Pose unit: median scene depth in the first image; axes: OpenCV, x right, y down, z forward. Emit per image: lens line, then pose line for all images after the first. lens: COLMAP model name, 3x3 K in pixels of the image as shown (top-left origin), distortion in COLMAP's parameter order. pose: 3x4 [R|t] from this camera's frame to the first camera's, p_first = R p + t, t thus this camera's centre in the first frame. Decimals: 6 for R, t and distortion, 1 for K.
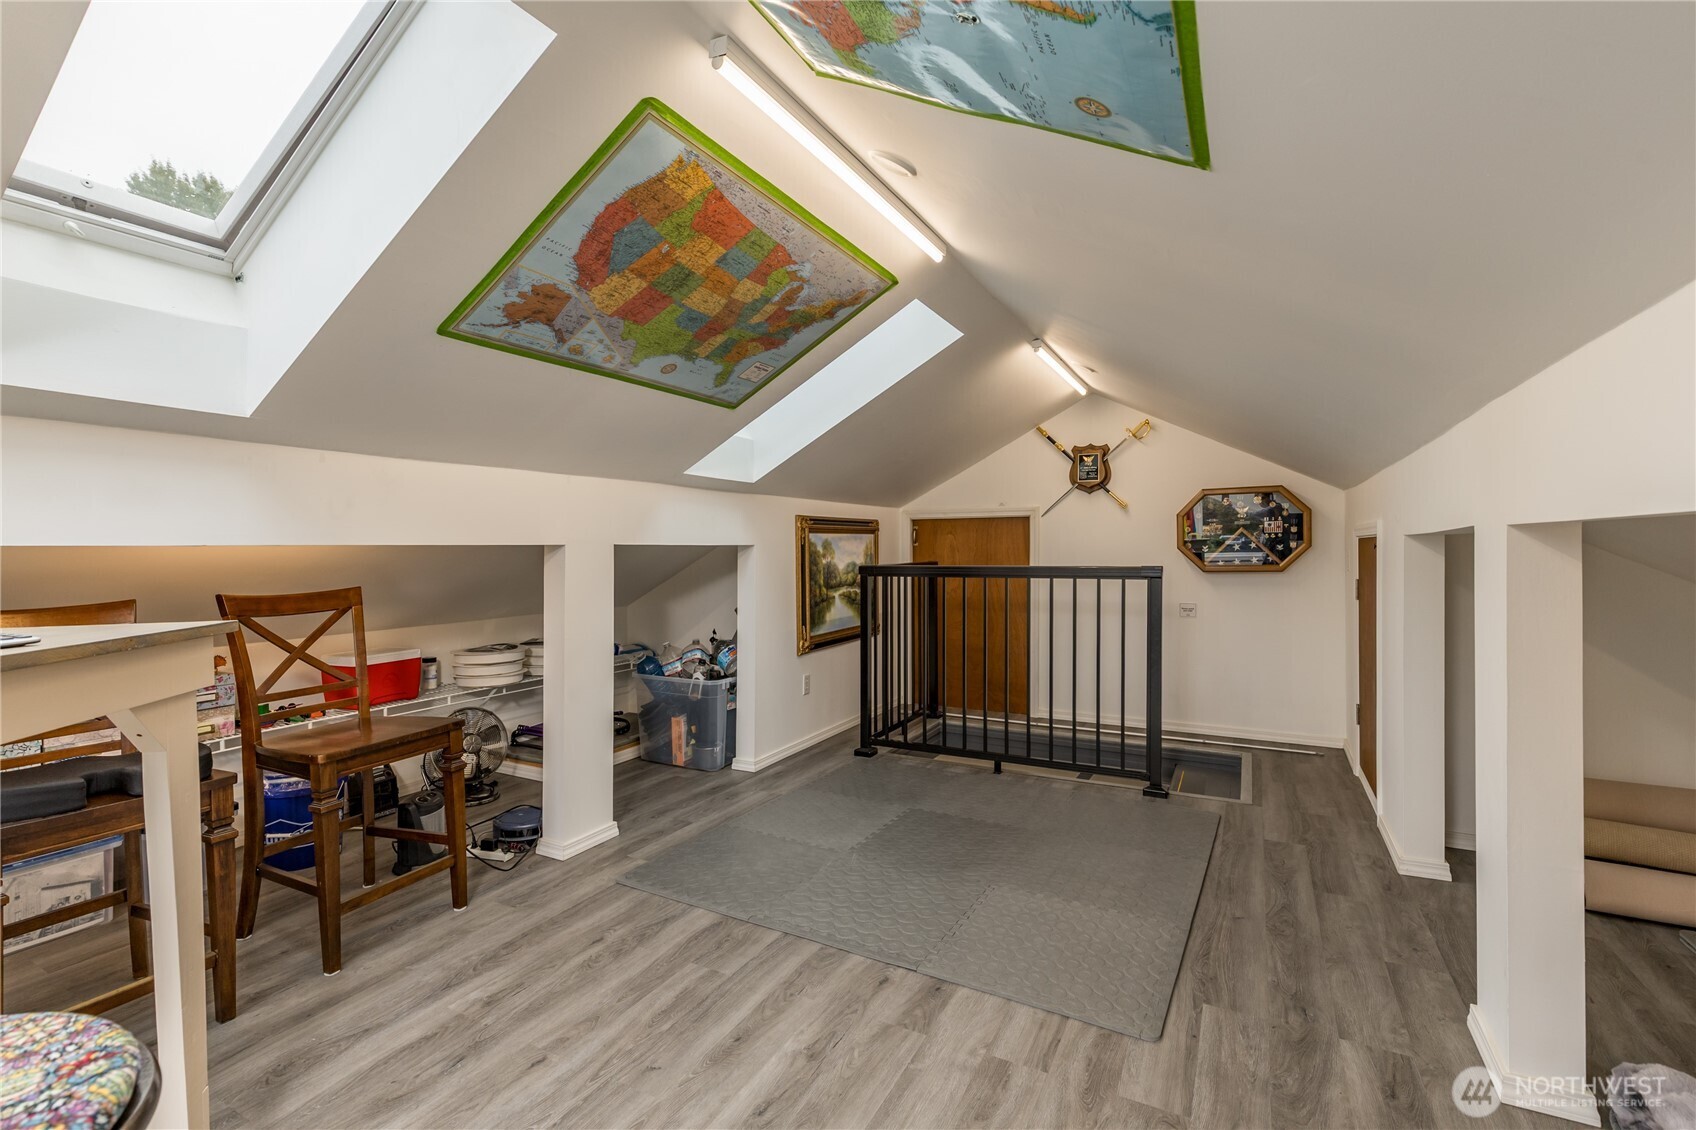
lens RADIAL K [[769.0, 0, 856.8], [0, 769.0, 572.2], [0, 0, 1]] dist [0.011366, -0.002411]
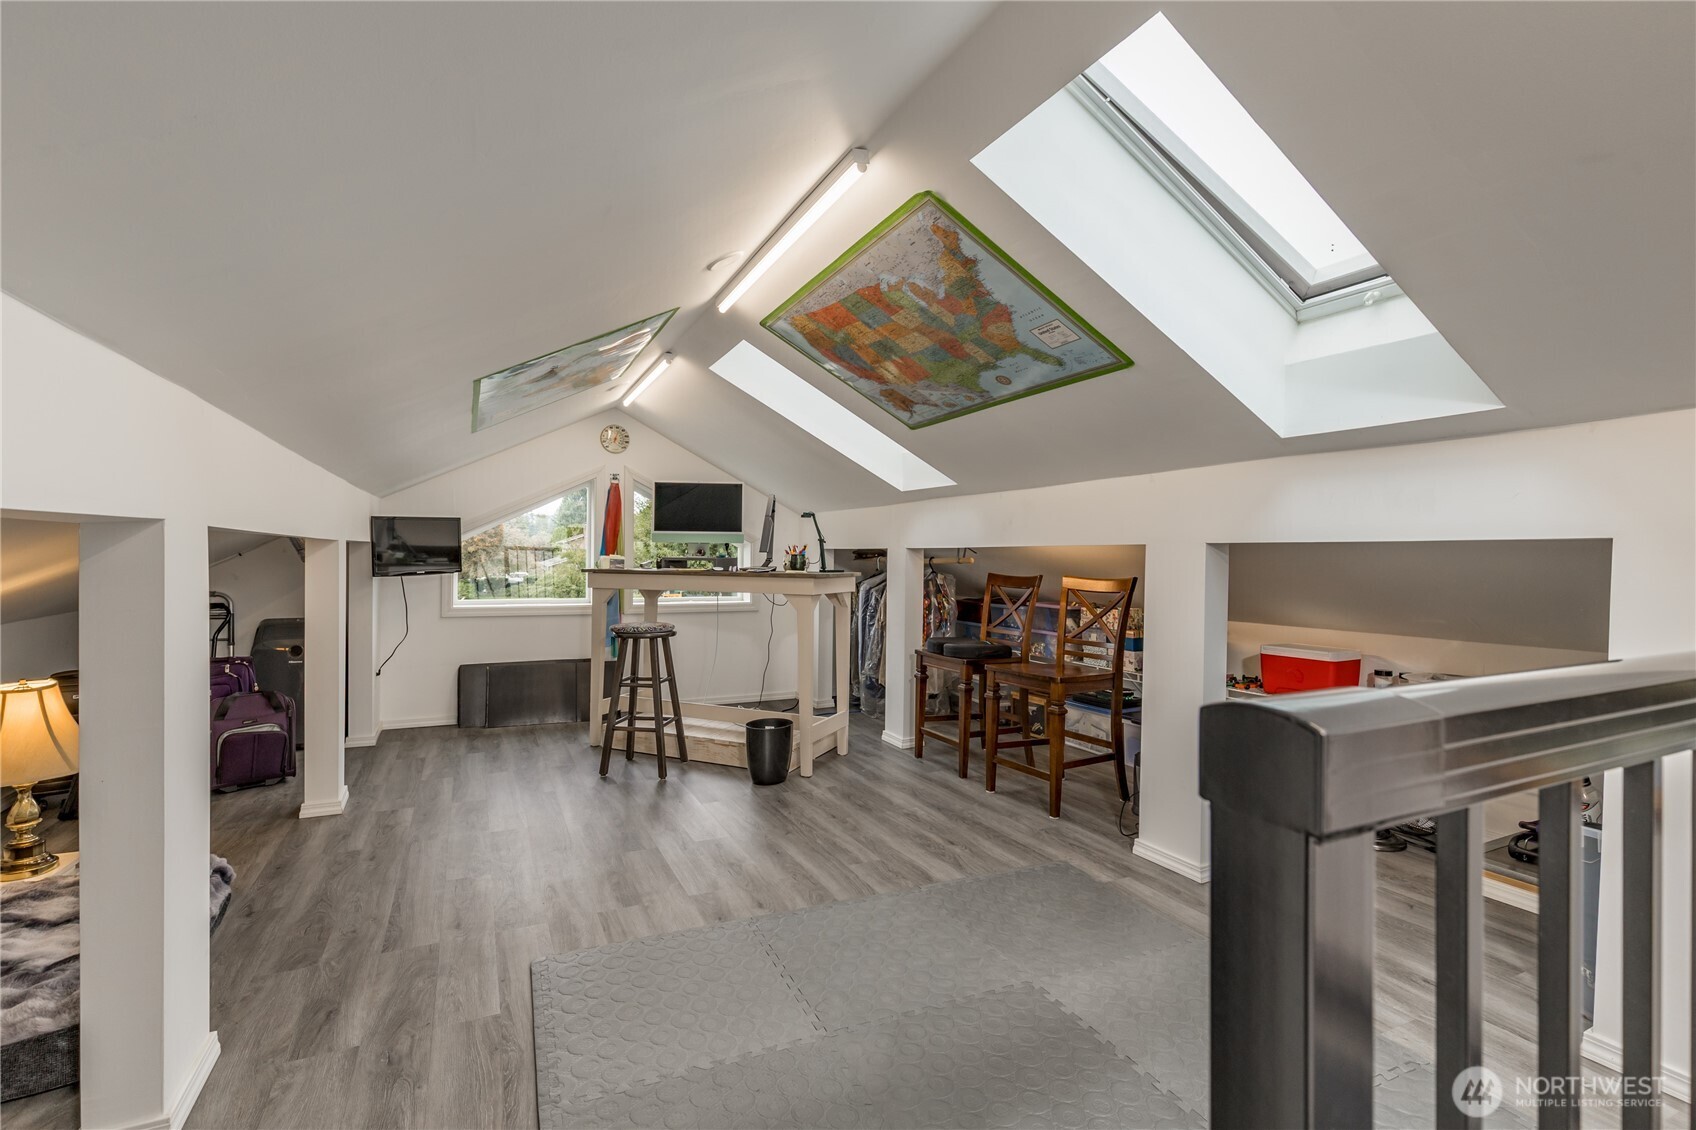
lens RADIAL K [[769.0, 0, 856.8], [0, 769.0, 553.3], [0, 0, 1]] dist [0.011366, -0.002411]
pose [[-0.588715, 0.004731, -0.808327, 0.870431], [-0.023943, 0.999442, 0.023288, -0.046903], [0.807986, 0.033064, -0.588273, 1.722770]]
